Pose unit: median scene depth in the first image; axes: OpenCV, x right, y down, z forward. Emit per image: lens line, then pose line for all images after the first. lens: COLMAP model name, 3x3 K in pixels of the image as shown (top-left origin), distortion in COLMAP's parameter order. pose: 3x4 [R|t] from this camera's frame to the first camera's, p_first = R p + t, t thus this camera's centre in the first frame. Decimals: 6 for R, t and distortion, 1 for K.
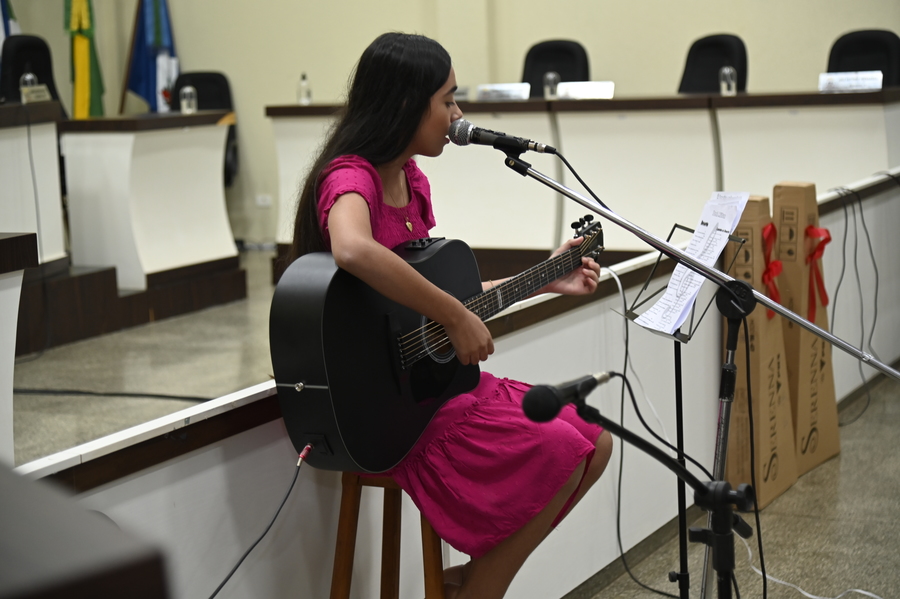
lens RADIAL K [[1906.1, 0, 450.0], [0, 1906.1, 299.5], [0, 0, 1]] dist [0.019017, 0.262265]
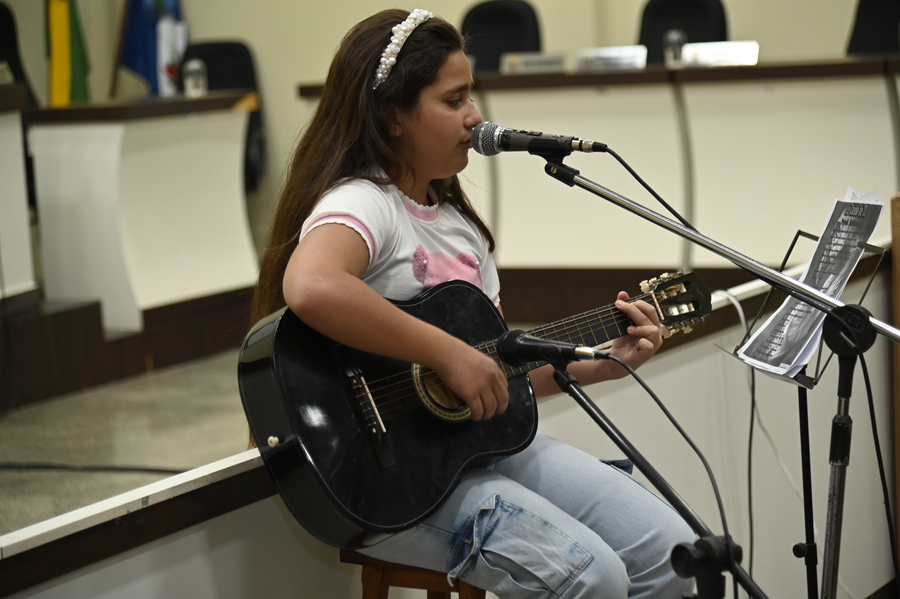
lens RADIAL K [[2547.2, 0, 452.1], [0, 2547.2, 321.5], [0, 0, 1]] dist [0.040063, -0.875216]
pose [[0.998718, -0.017075, -0.047643, 0.012633], [0.016784, 0.999838, -0.006500, 0.000117], [0.047747, 0.005692, 0.998843, -0.005184]]
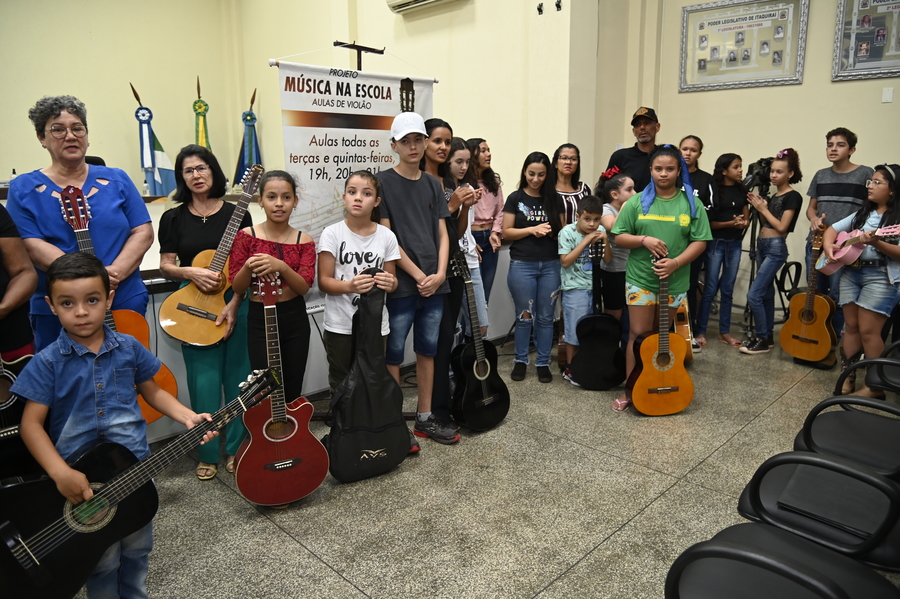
lens RADIAL K [[602.6, 0, 450.0], [0, 602.6, 299.5], [0, 0, 1]] dist [-0.037298, -0.002663]
pose [[0.945758, 0.099416, -0.309287, 0.420212], [-0.075232, 0.993169, 0.089193, -0.077971], [0.316042, -0.061087, 0.946777, 0.552040]]
